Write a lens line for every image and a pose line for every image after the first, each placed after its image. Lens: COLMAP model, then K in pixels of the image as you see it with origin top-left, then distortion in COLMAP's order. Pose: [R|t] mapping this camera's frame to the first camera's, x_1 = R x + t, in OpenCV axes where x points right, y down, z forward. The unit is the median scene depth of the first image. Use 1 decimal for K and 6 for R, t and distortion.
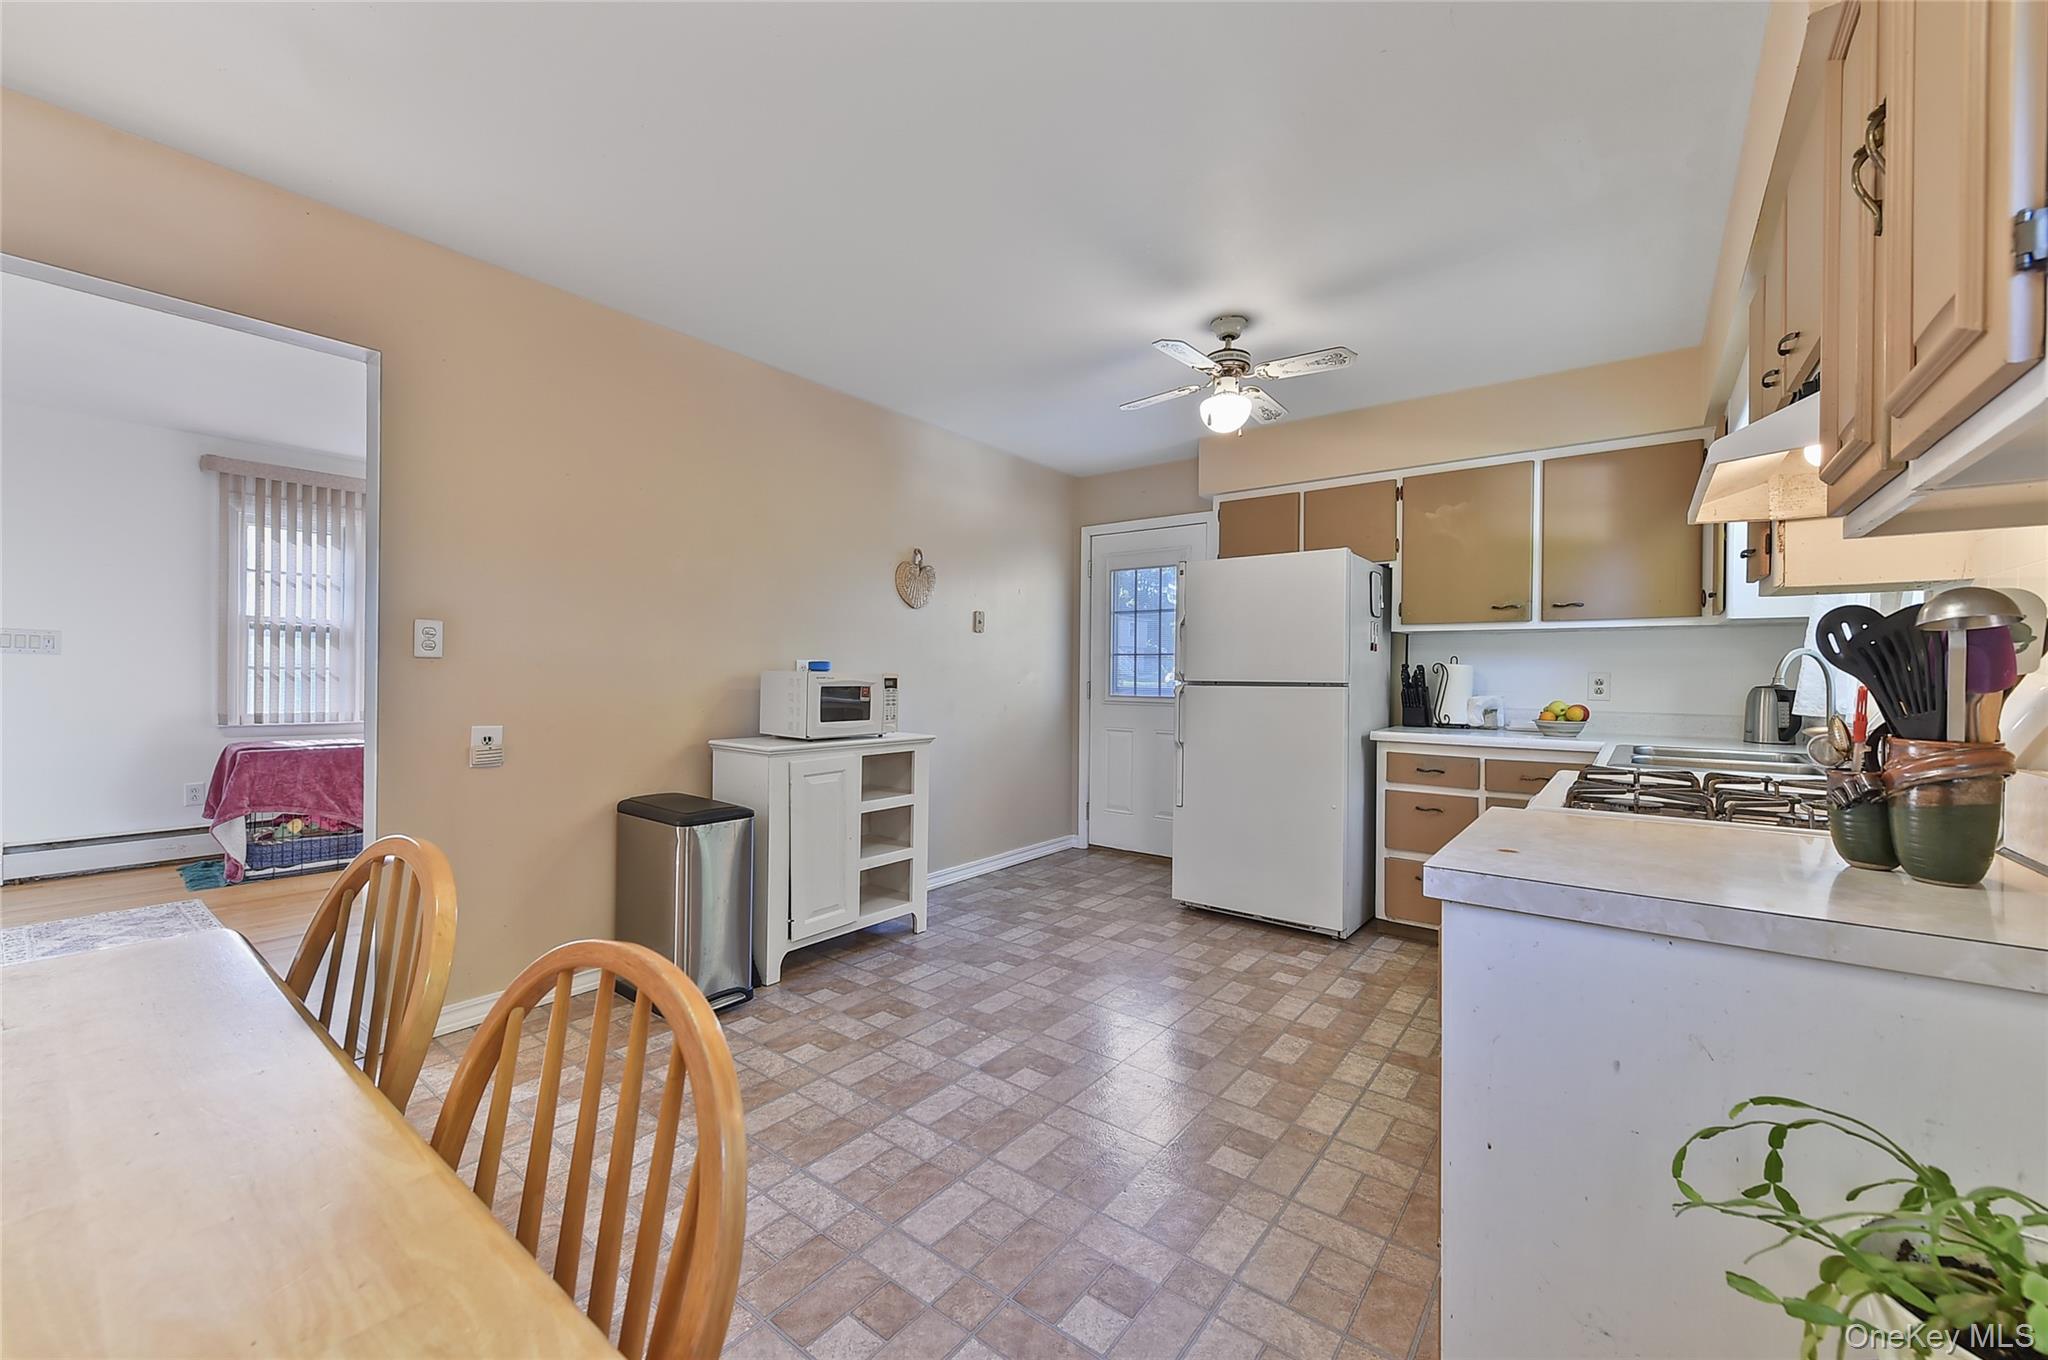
lens RADIAL K [[799.8, 0, 1024.0], [0, 799.8, 680.0], [0, 0, 1]] dist [0.000734, -0.000029]
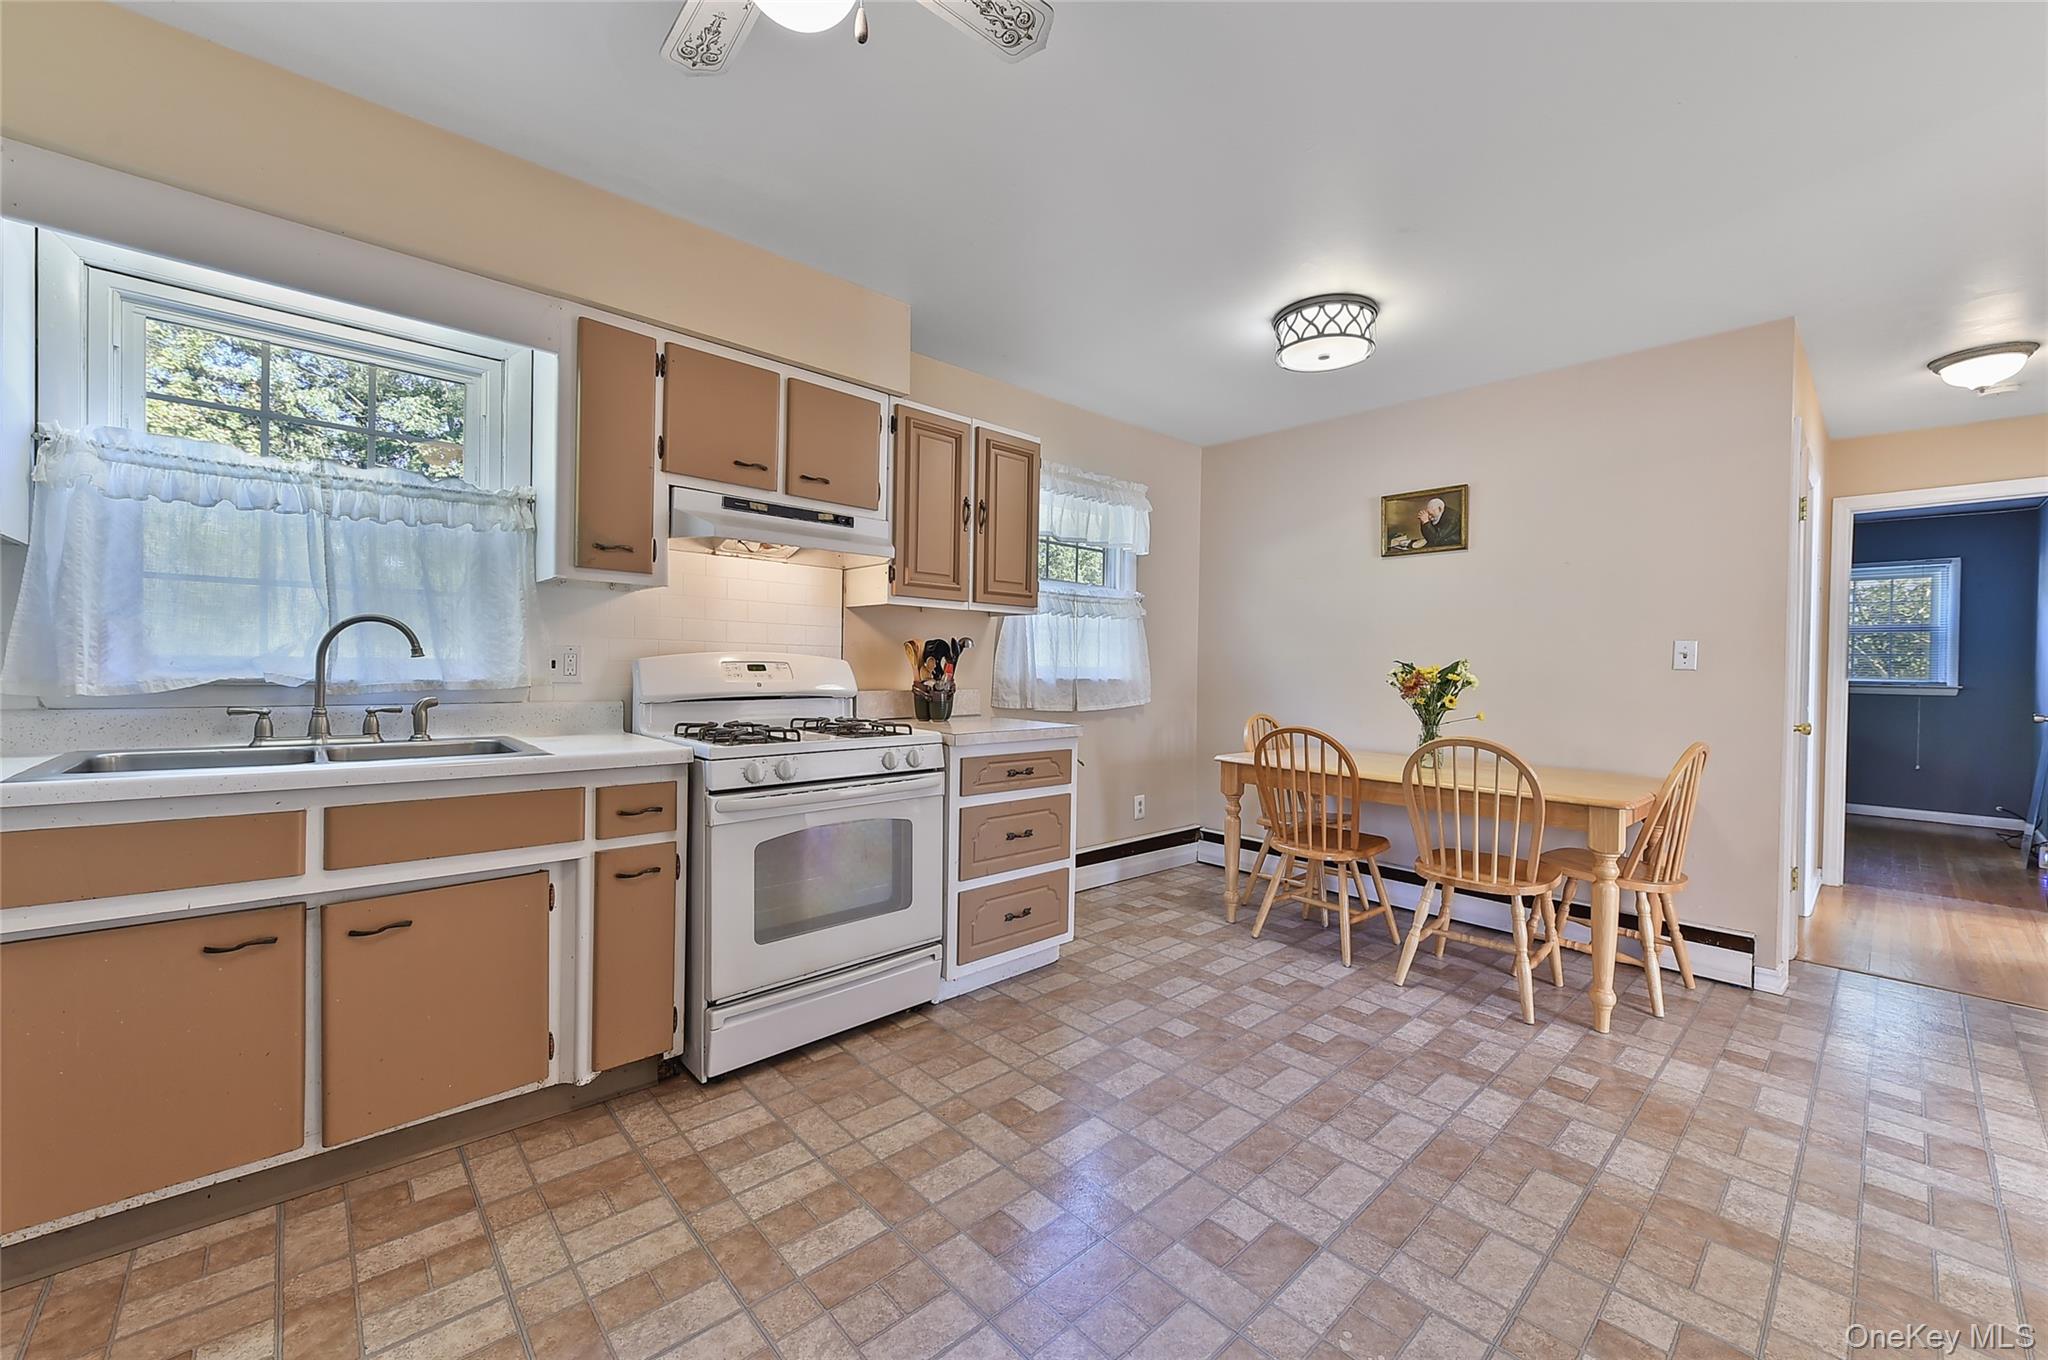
lens RADIAL K [[795.1, 0, 1023.6], [0, 795.1, 672.3], [0, 0, 1]] dist [0.001530, -0.000273]
pose [[-0.984928, -0.029757, 0.170387, 0.087757], [-0.026542, 0.999425, 0.021116, -0.010843], [-0.170918, 0.016275, -0.985151, 1.643071]]
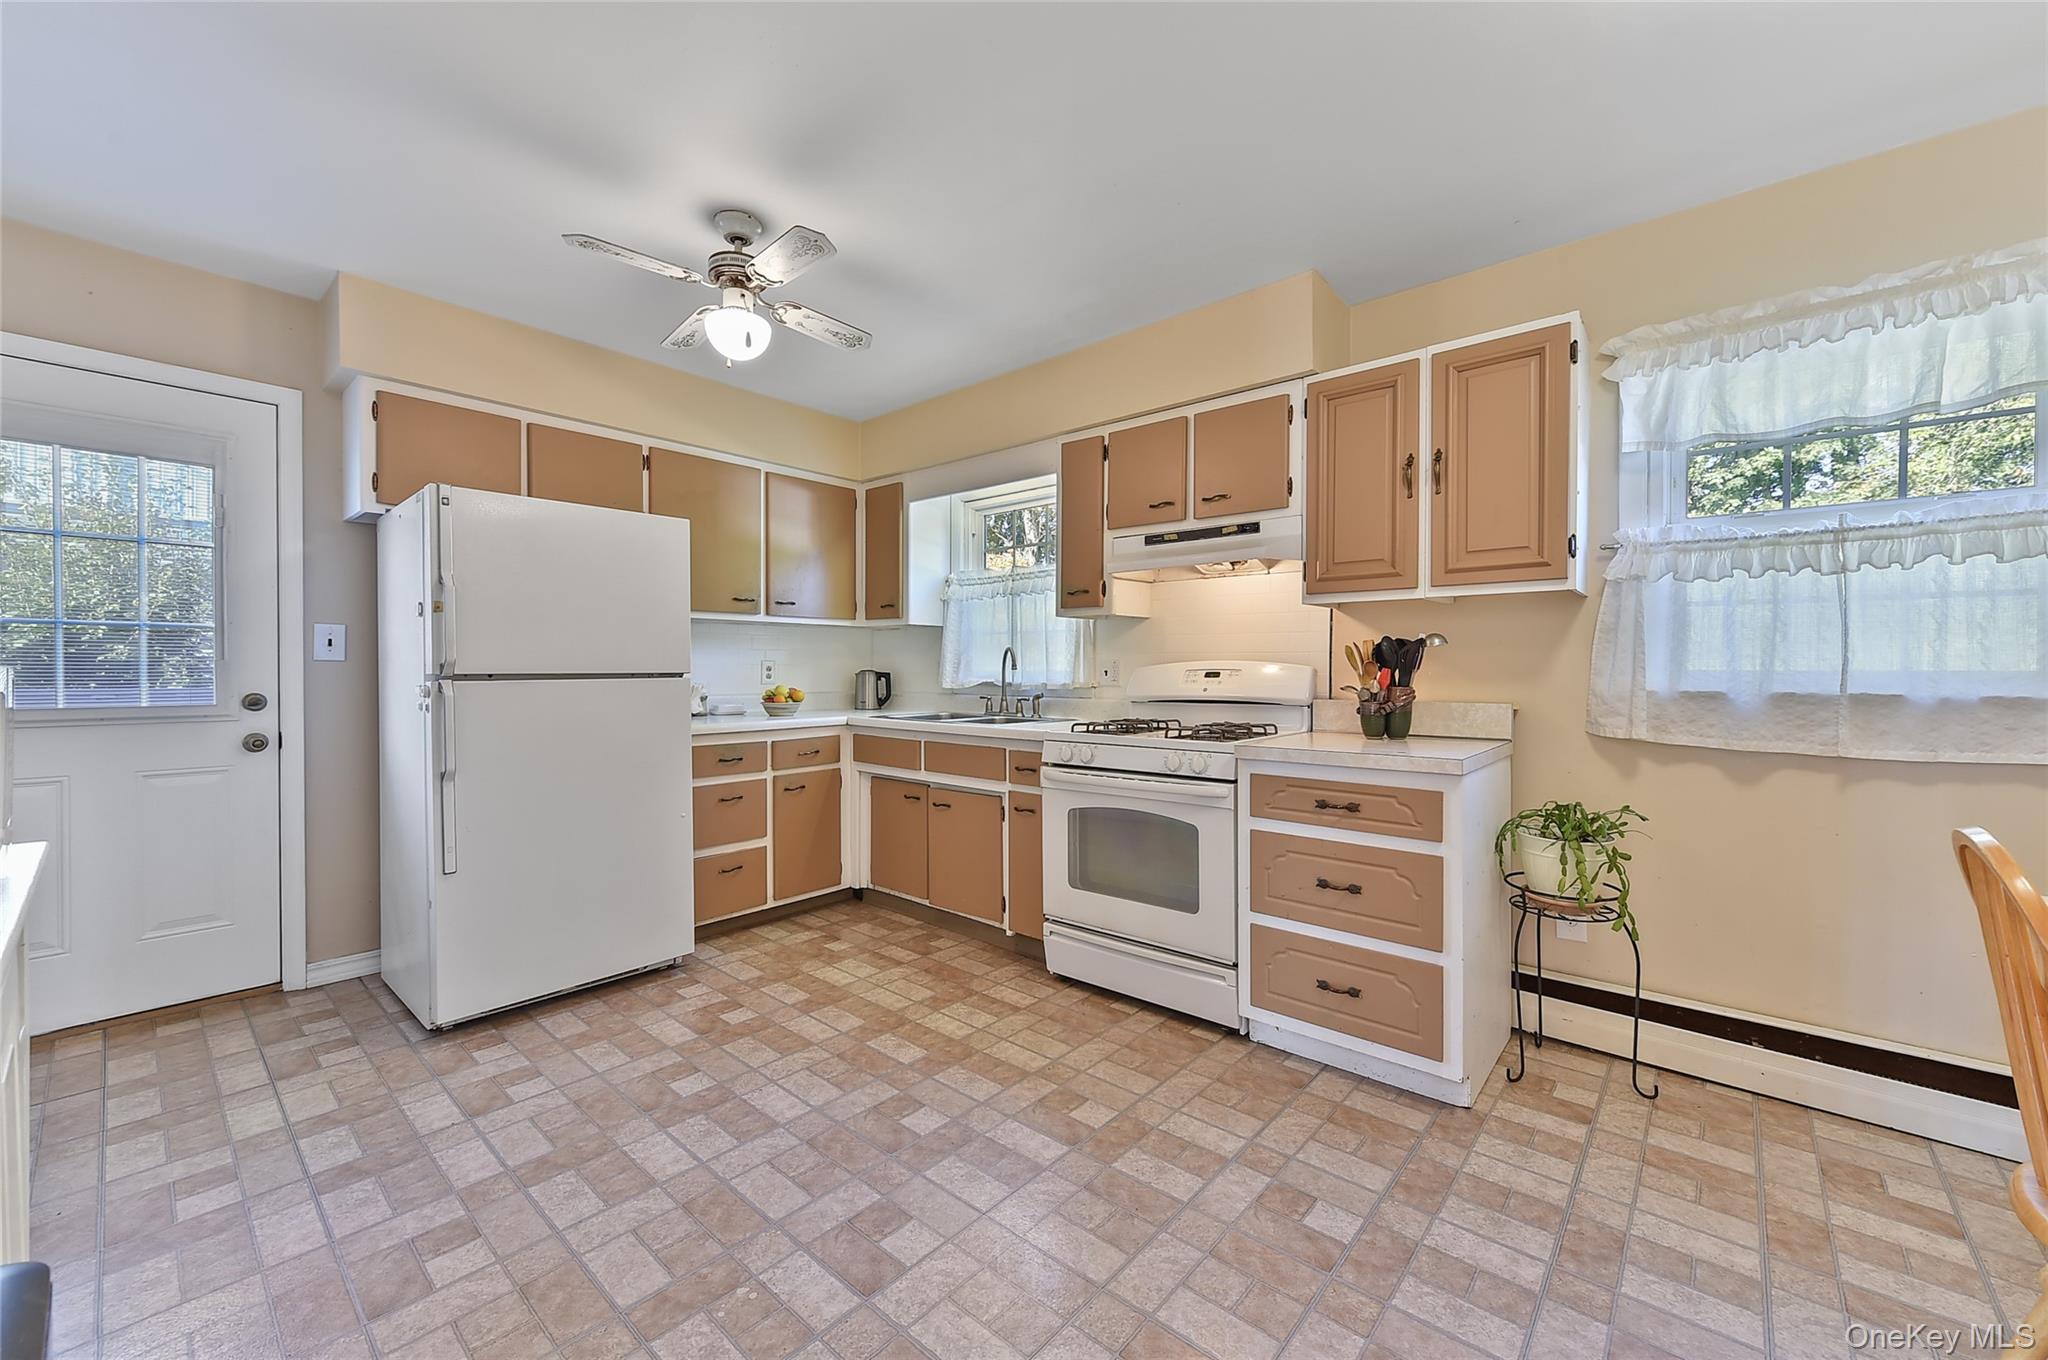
lens RADIAL K [[795.1, 0, 1023.6], [0, 795.1, 672.3], [0, 0, 1]] dist [0.001530, -0.000273]
pose [[0.064294, -0.016439, 0.997796, -0.637157], [0.009442, 0.999830, 0.015864, -0.010403], [-0.997886, 0.008401, 0.064438, 0.803621]]
